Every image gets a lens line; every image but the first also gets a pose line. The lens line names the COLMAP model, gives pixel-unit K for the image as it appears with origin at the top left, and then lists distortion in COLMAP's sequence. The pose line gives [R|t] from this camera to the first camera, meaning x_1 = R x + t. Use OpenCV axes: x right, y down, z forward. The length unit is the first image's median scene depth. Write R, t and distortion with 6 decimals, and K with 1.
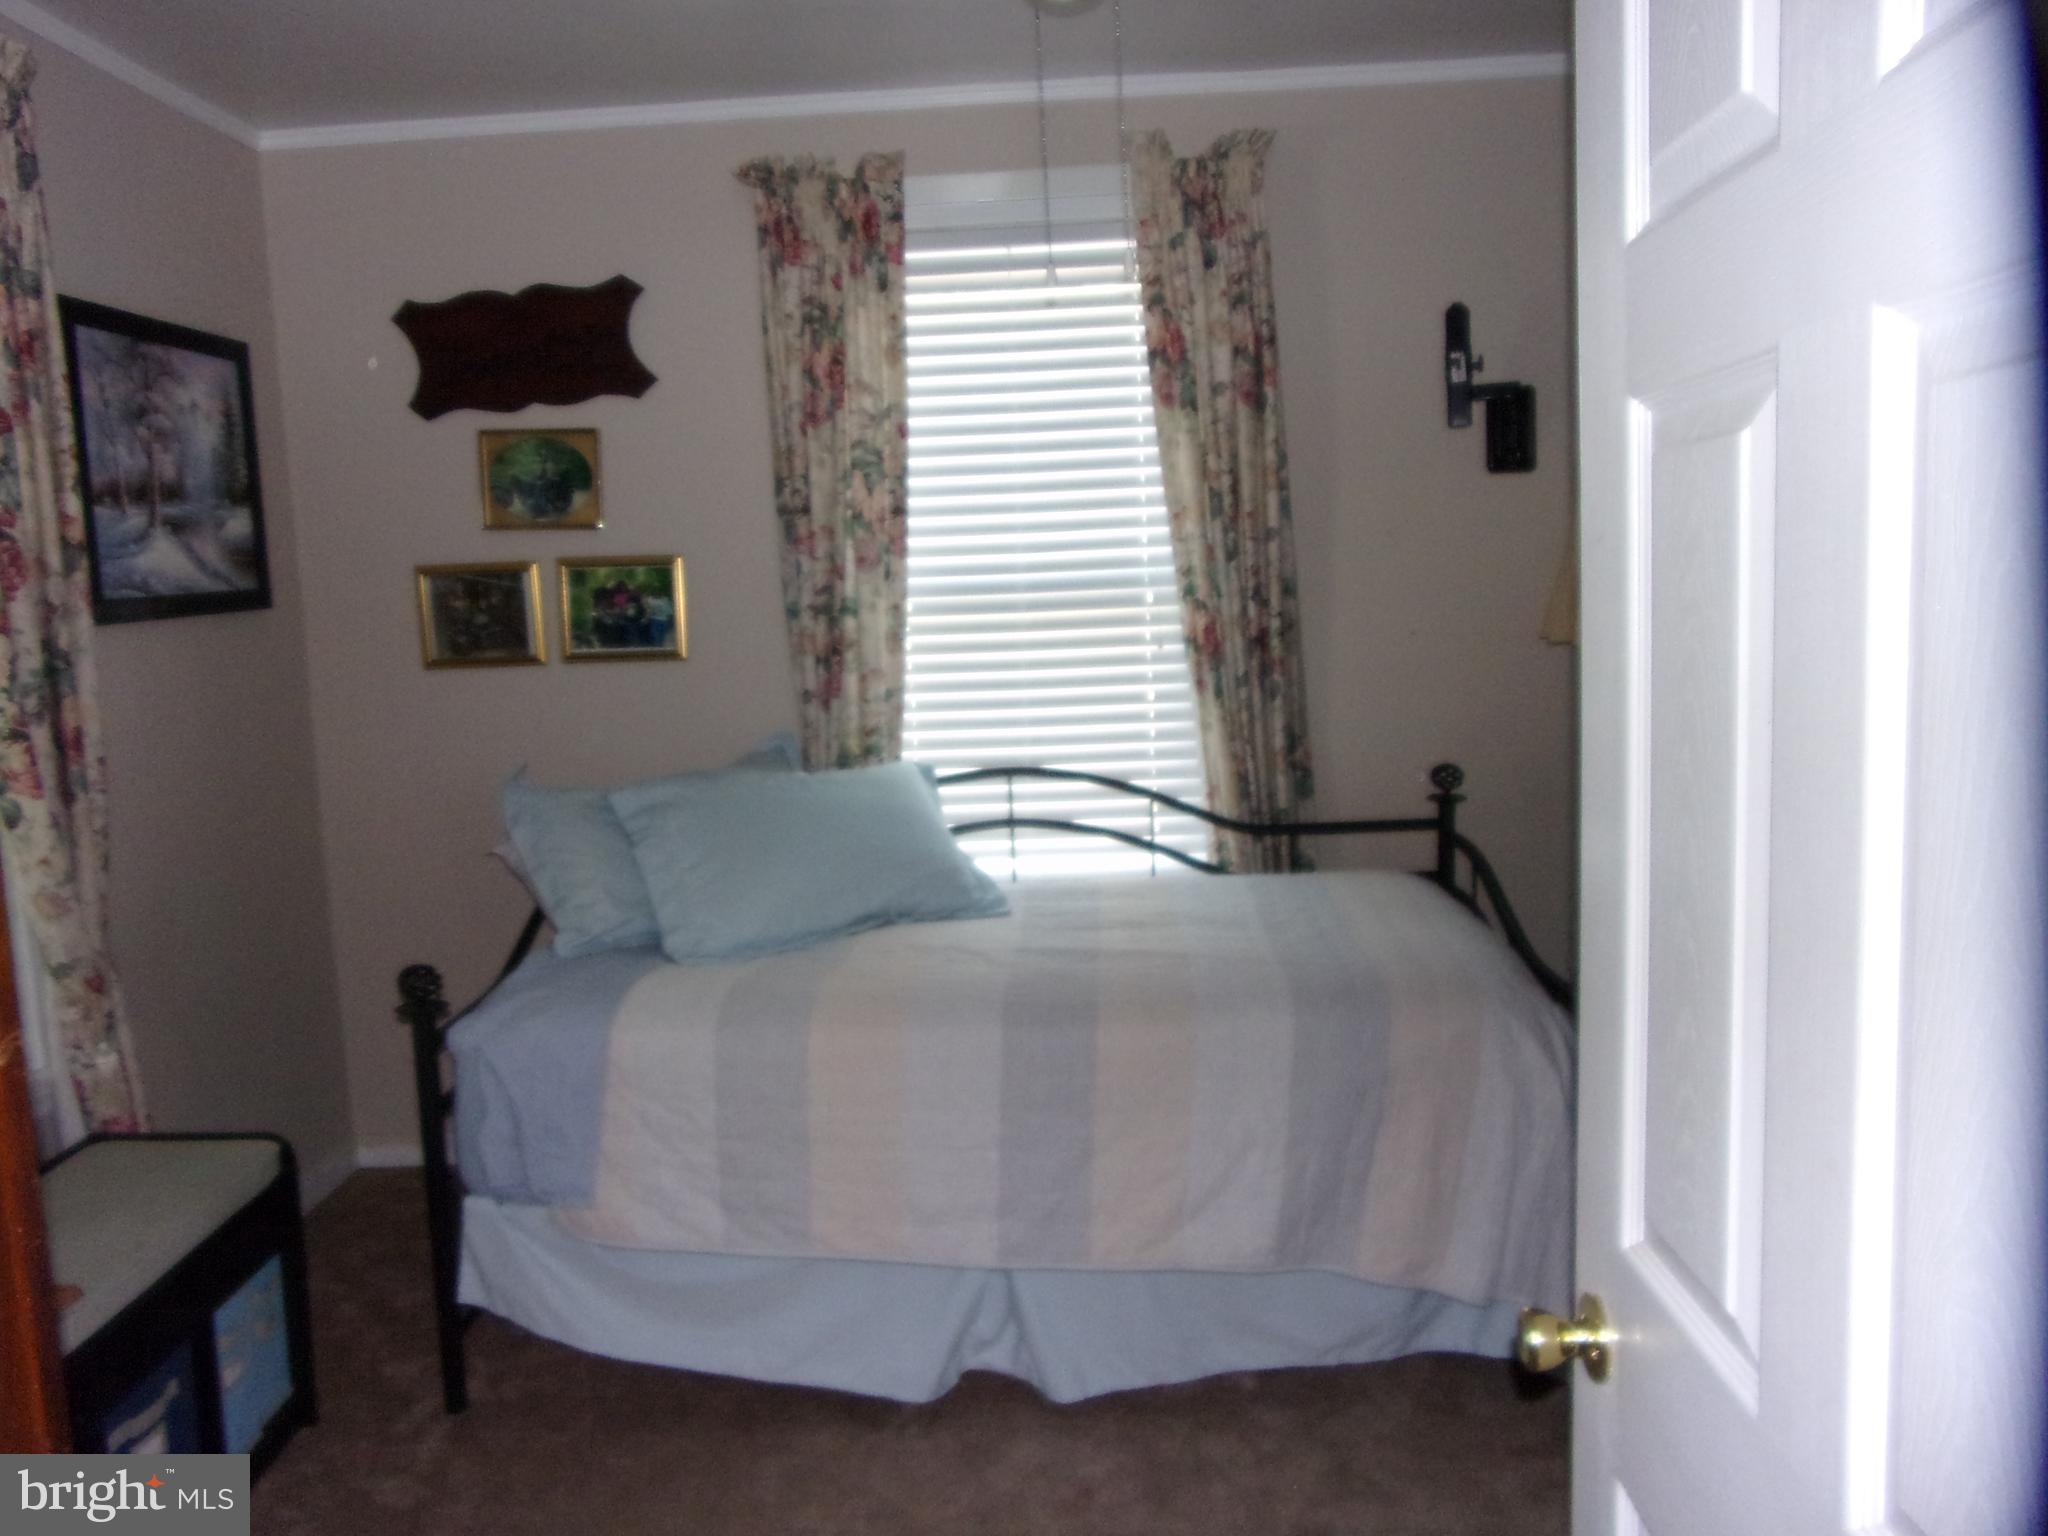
lens RADIAL K [[1508.7, 0, 924.0], [0, 1508.7, 774.2], [0, 0, 1]] dist [-0.016337, 0.011915]
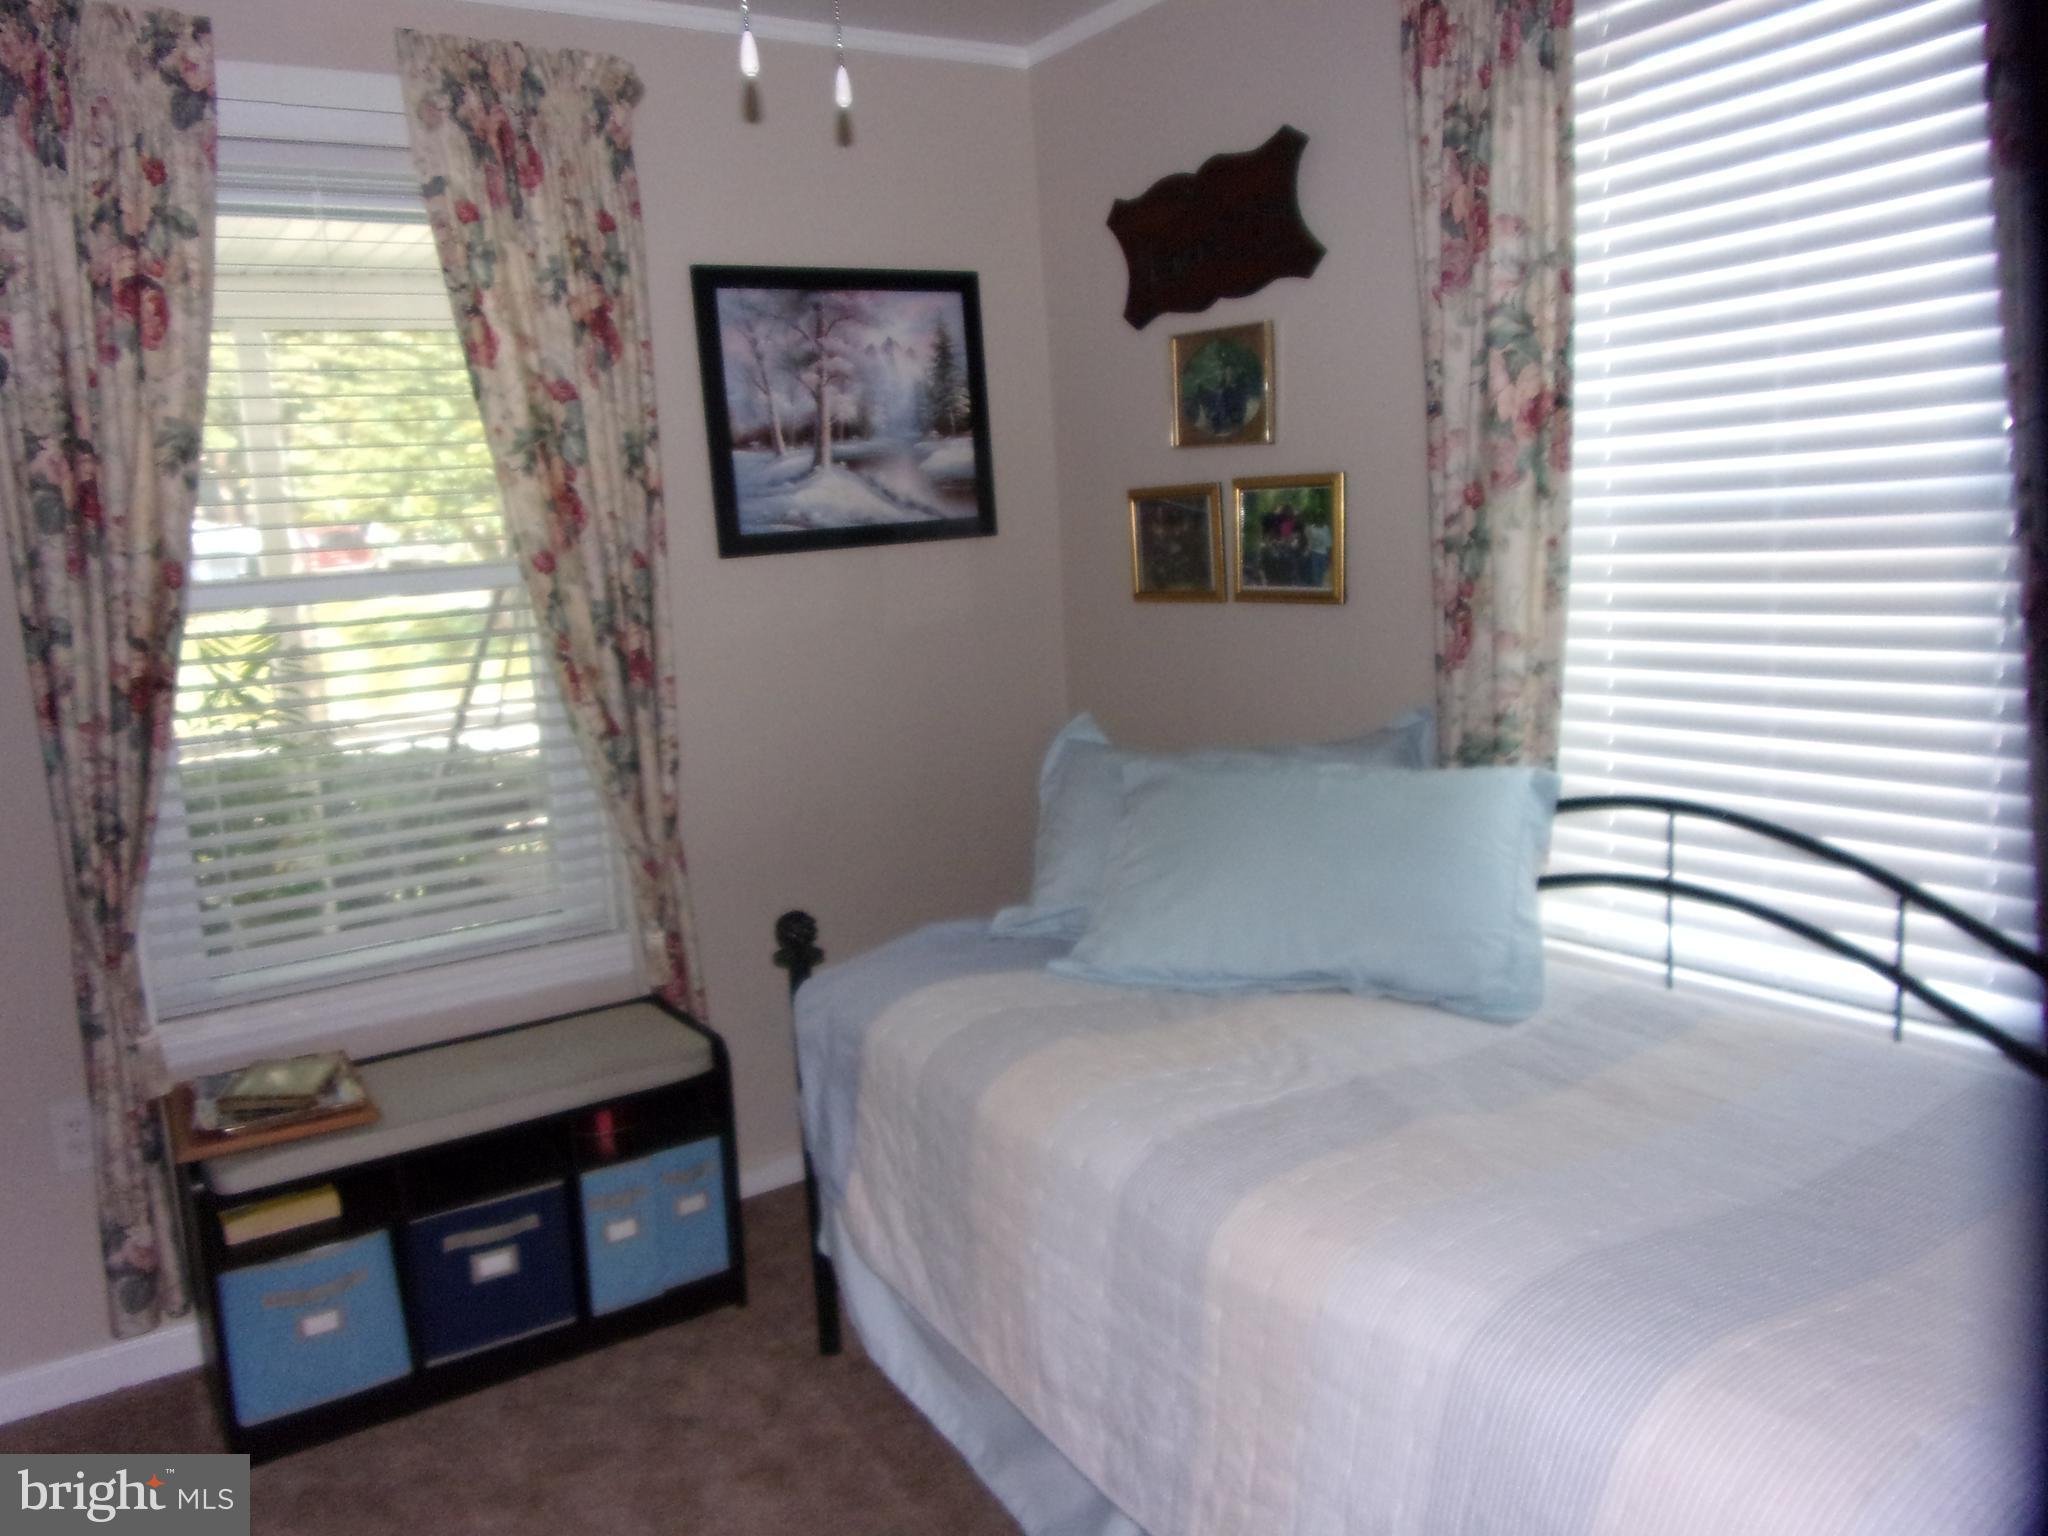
lens RADIAL K [[1572.8, 0, 1024.0], [0, 1572.8, 768.0], [0, 0, 1]] dist [-0.002568, 0.005651]
pose [[0.580629, 0.130186, -0.803693, 0.444342], [-0.076259, 0.991490, 0.105512, -0.068175], [0.810589, 0.000026, 0.585615, 0.394994]]
